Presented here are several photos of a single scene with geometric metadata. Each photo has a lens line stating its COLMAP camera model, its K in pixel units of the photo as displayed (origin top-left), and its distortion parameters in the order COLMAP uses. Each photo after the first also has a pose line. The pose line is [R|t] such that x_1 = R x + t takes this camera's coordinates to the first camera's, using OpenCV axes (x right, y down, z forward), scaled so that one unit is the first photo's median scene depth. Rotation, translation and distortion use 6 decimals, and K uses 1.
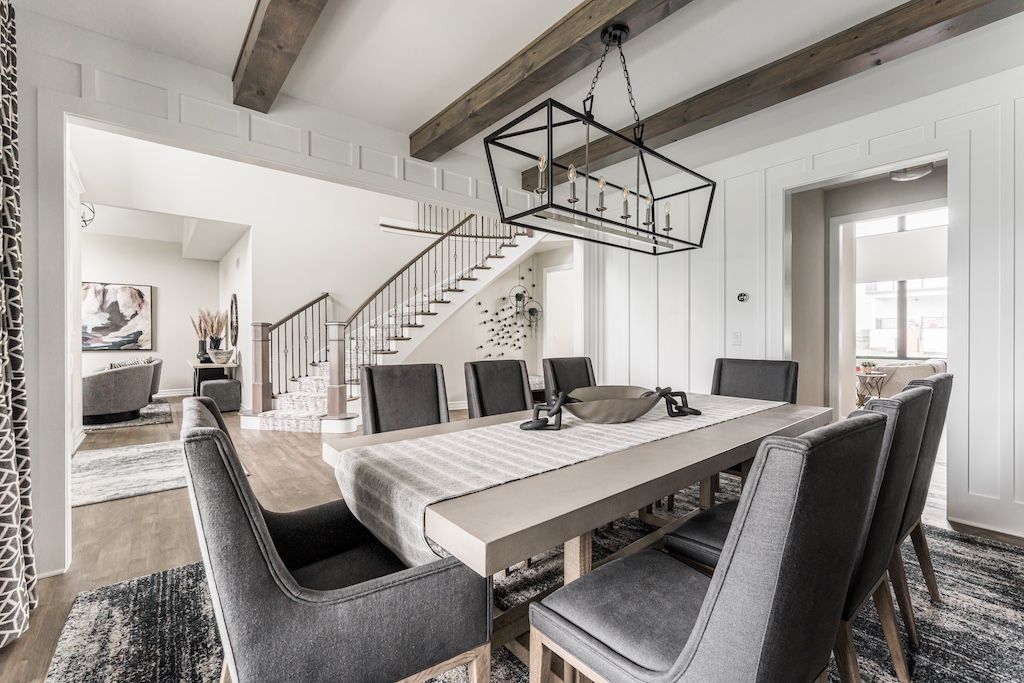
lens RADIAL K [[423.9, 0, 513.0], [0, 423.9, 339.5], [0, 0, 1]] dist [-0.000131, -0.000112]
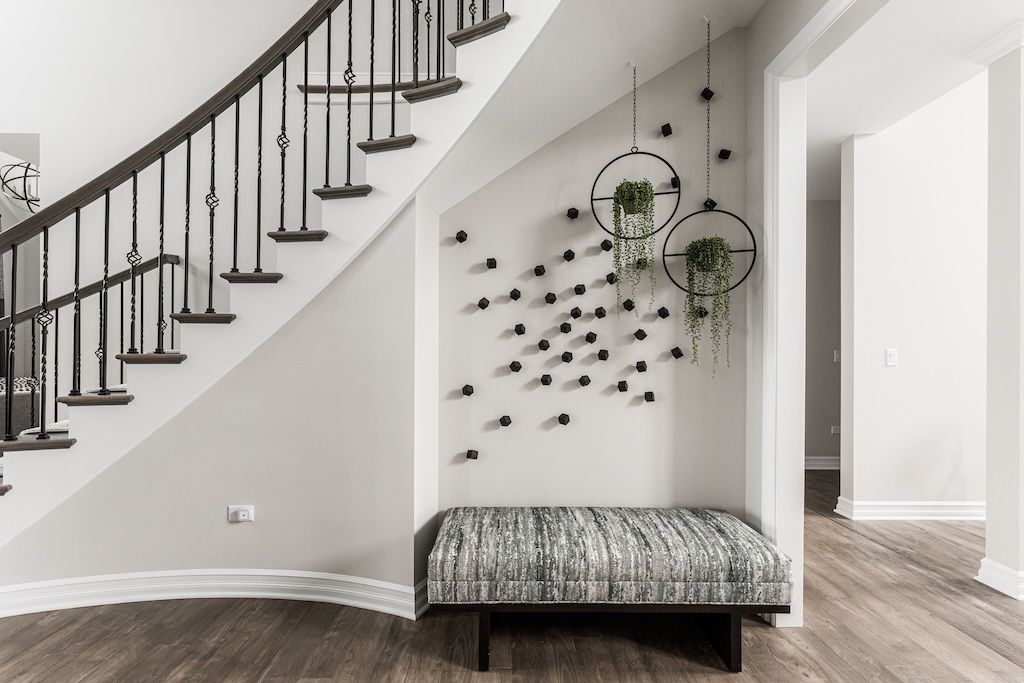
lens RADIAL K [[423.9, 0, 513.0], [0, 423.9, 339.5], [0, 0, 1]] dist [-0.000131, -0.000112]
pose [[0.762938, 0.006842, -0.646436, 0.124558], [-0.011359, 0.999932, -0.002823, -0.015212], [0.646372, 0.009496, 0.762963, 0.768814]]
